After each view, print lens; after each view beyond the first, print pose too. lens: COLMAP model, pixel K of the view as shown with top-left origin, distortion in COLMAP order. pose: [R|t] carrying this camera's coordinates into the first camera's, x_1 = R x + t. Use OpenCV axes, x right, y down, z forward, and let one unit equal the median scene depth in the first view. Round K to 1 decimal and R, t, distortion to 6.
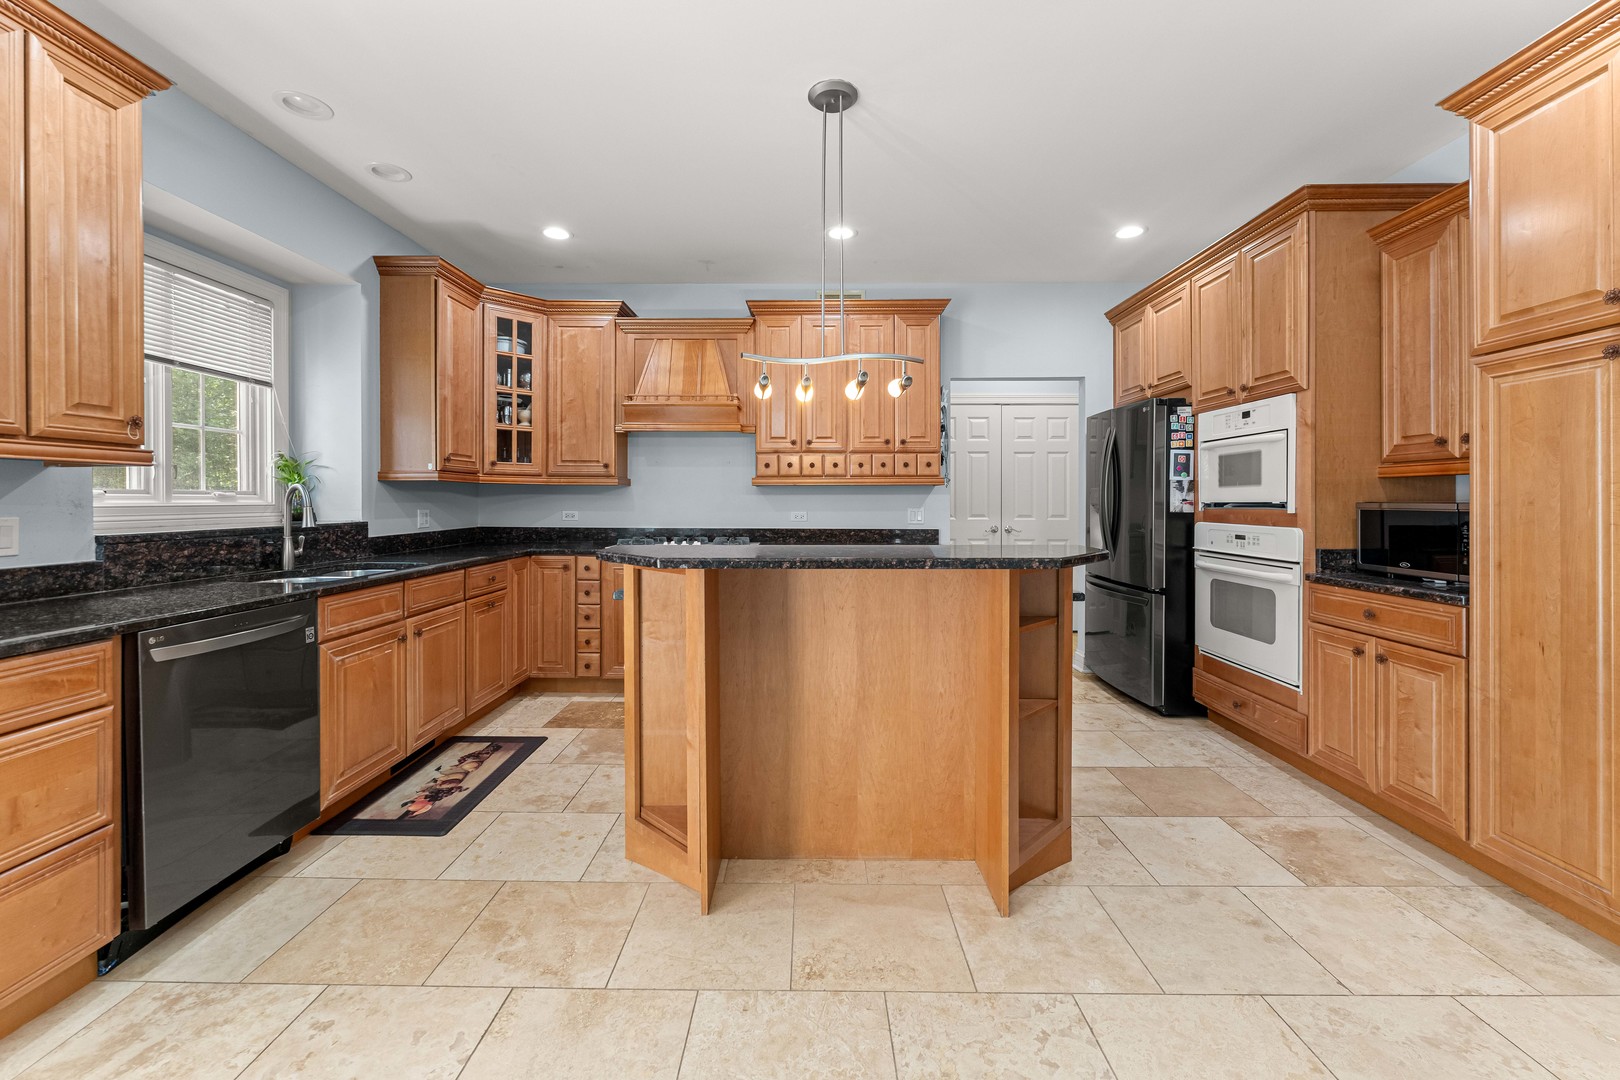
lens RADIAL K [[653.3, 0, 807.7], [0, 653.3, 504.3], [0, 0, 1]] dist [0.000042, -0.001427]
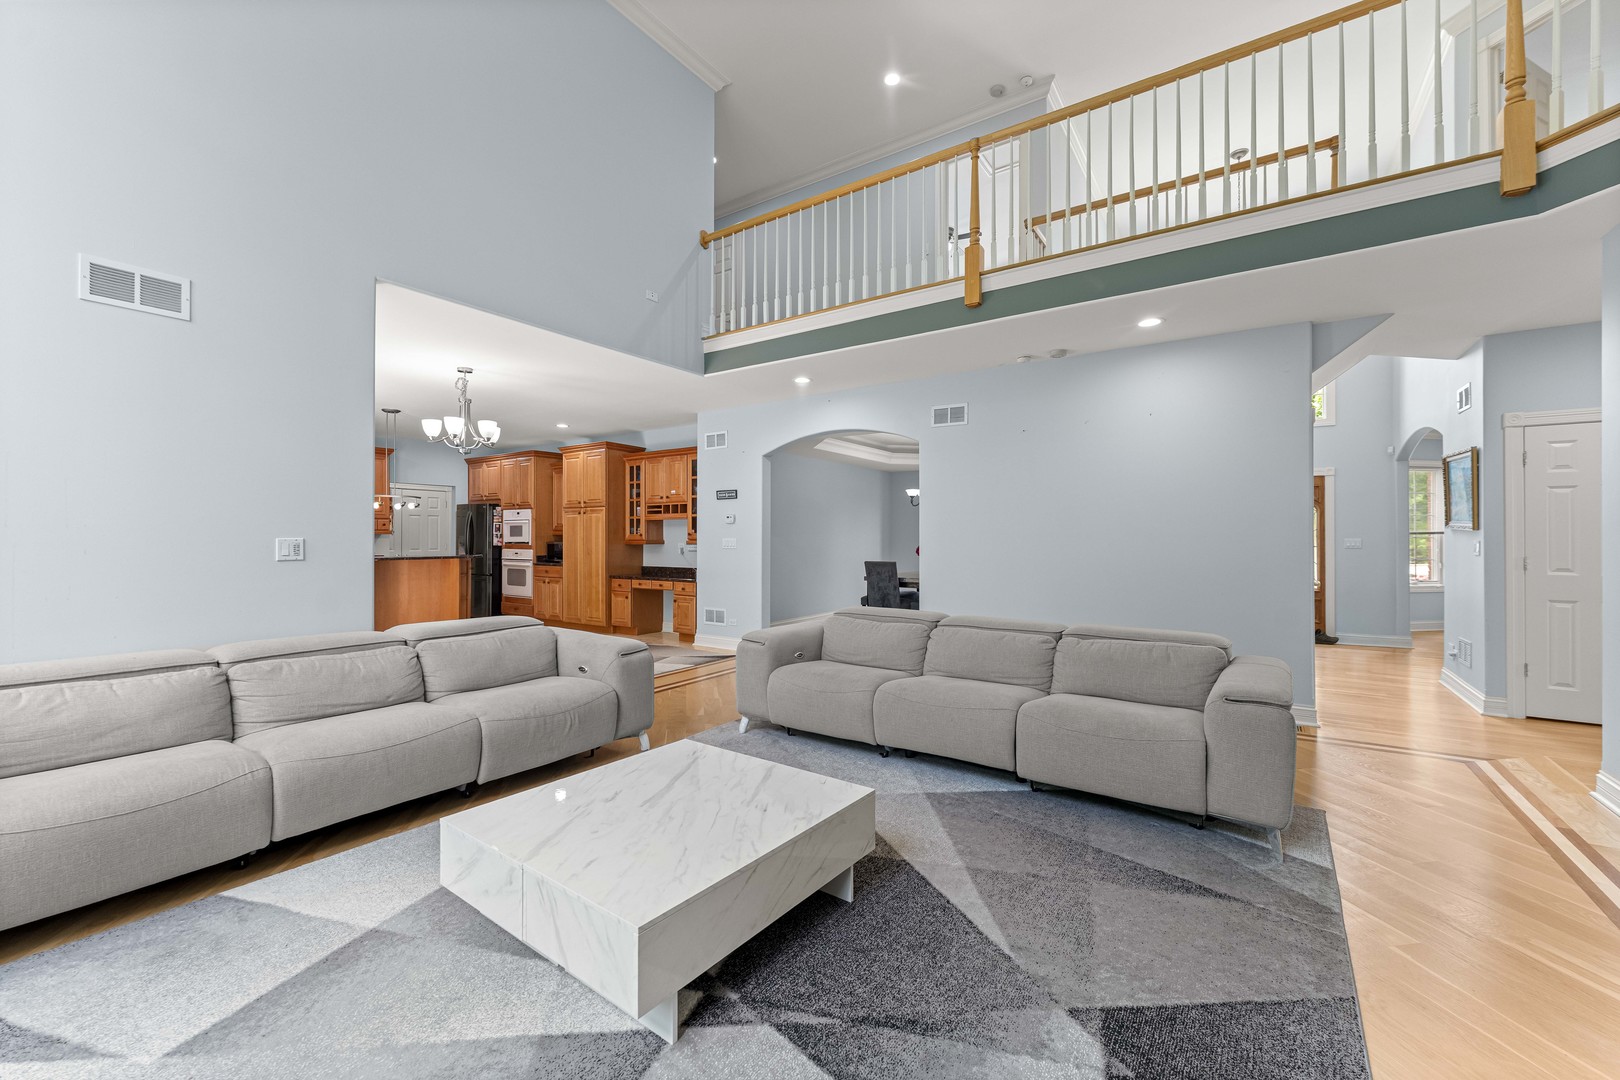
lens RADIAL K [[653.3, 0, 803.4], [0, 653.3, 538.3], [0, 0, 1]] dist [0.000042, -0.001427]
pose [[0.562793, 0.001082, 0.826597, -1.094066], [0.004543, 0.999980, -0.004402, -0.000773], [-0.826585, 0.006233, 0.562777, -1.806676]]
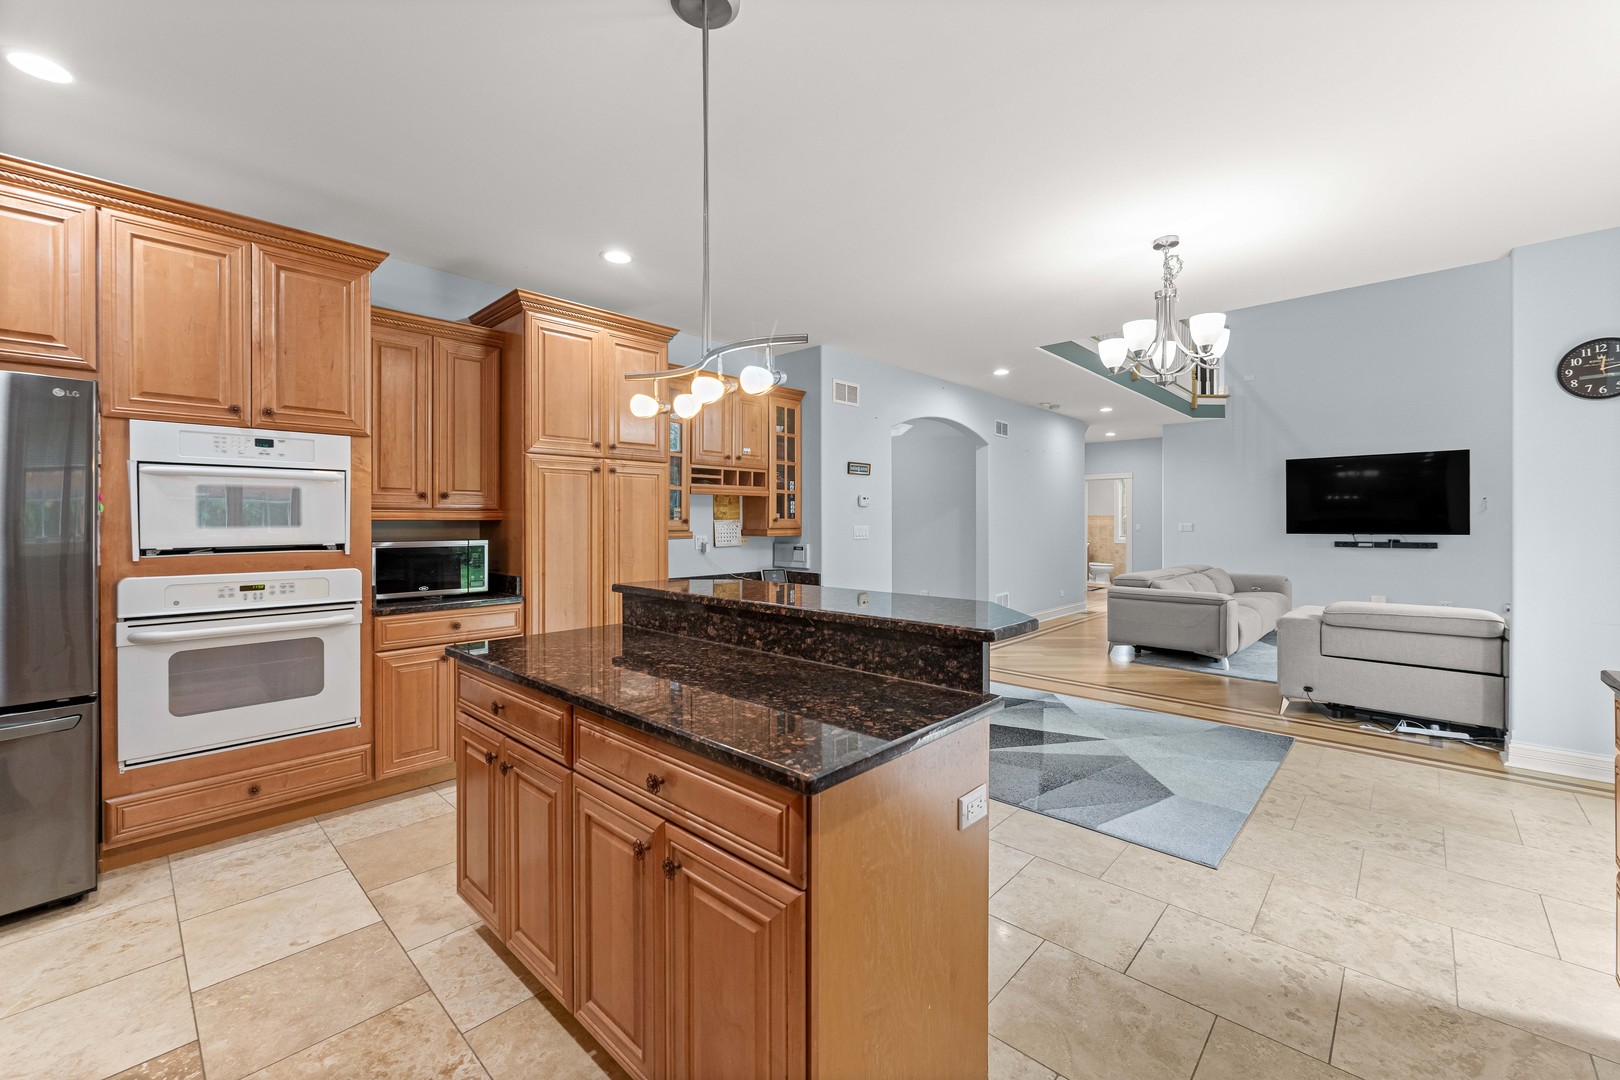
lens RADIAL K [[653.3, 0, 801.5], [0, 653.3, 525.4], [0, 0, 1]] dist [0.000042, -0.001427]
pose [[-0.726931, -0.002021, 0.686708, -0.423051], [0.006759, 0.999926, 0.010099, -0.033114], [-0.686677, 0.011983, -0.726864, 1.133793]]
